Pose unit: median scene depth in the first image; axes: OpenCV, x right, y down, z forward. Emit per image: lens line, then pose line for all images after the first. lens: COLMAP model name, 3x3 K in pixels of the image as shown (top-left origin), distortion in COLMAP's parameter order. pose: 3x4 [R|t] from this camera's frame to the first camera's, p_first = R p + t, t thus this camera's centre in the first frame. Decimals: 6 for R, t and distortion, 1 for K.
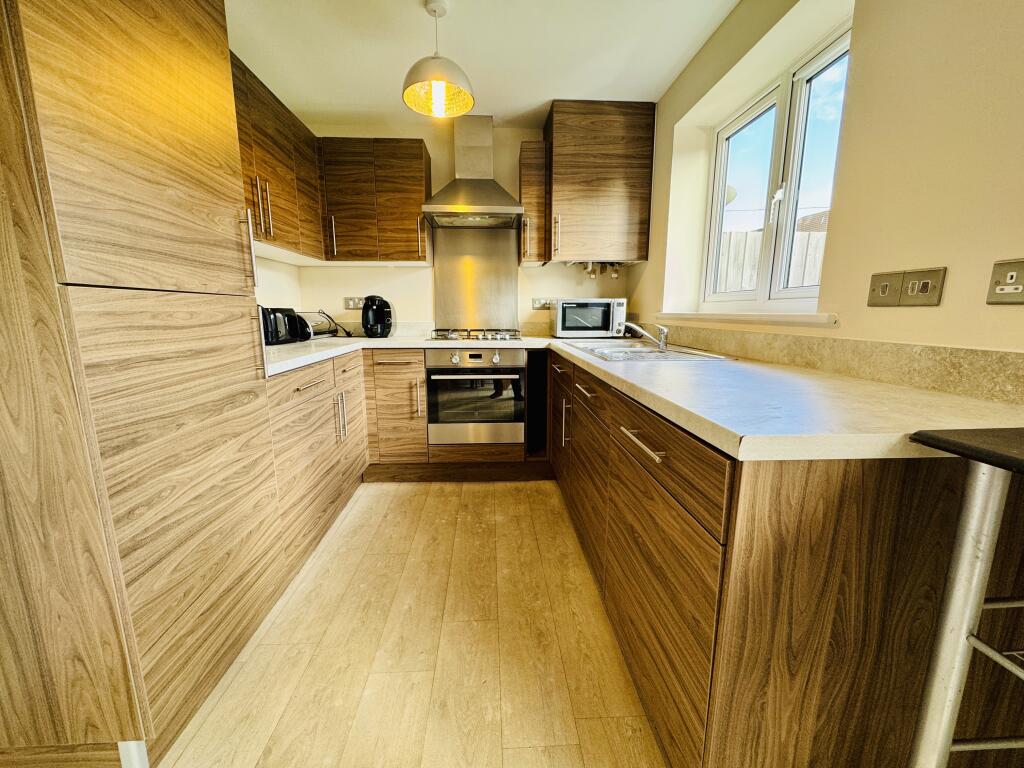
lens RADIAL K [[410.4, 0, 508.1], [0, 410.4, 379.6], [0, 0, 1]] dist [0.013080, -0.000074]
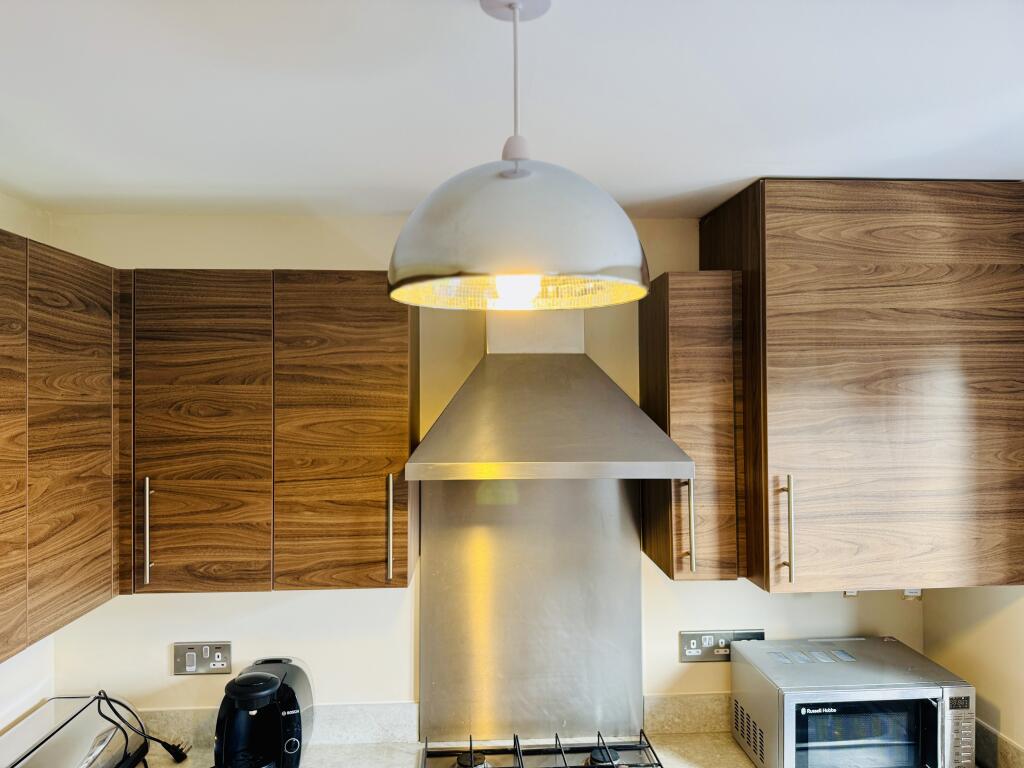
lens RADIAL K [[722.8, 0, 509.3], [0, 722.8, 392.4], [0, 0, 1]] dist [0.045653, -0.044463]
pose [[0.999929, -0.005317, 0.010628, -0.121785], [0.007040, 0.985536, -0.169322, -0.360579], [-0.009574, 0.169385, 0.985503, 0.370037]]
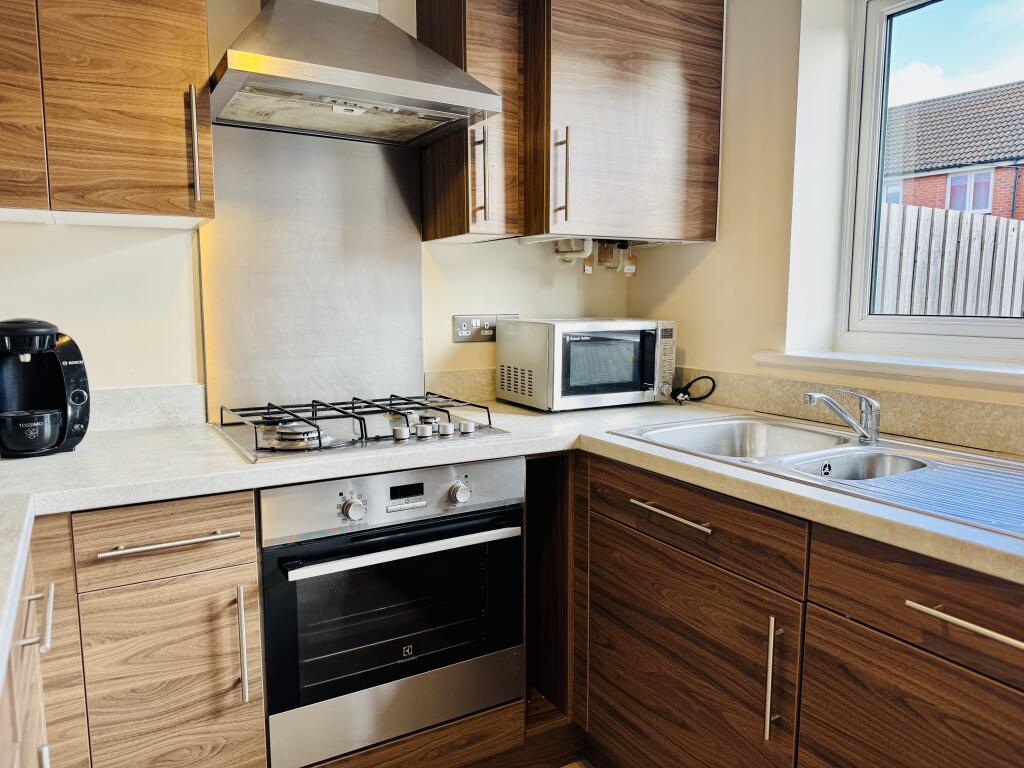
lens RADIAL K [[722.8, 0, 512.8], [0, 722.8, 384.2], [0, 0, 1]] dist [0.045653, -0.044463]
pose [[0.885966, -0.053481, 0.460656, -0.275454], [0.075817, 0.996667, -0.030105, -0.120851], [-0.457511, 0.061598, 0.887068, 0.384029]]
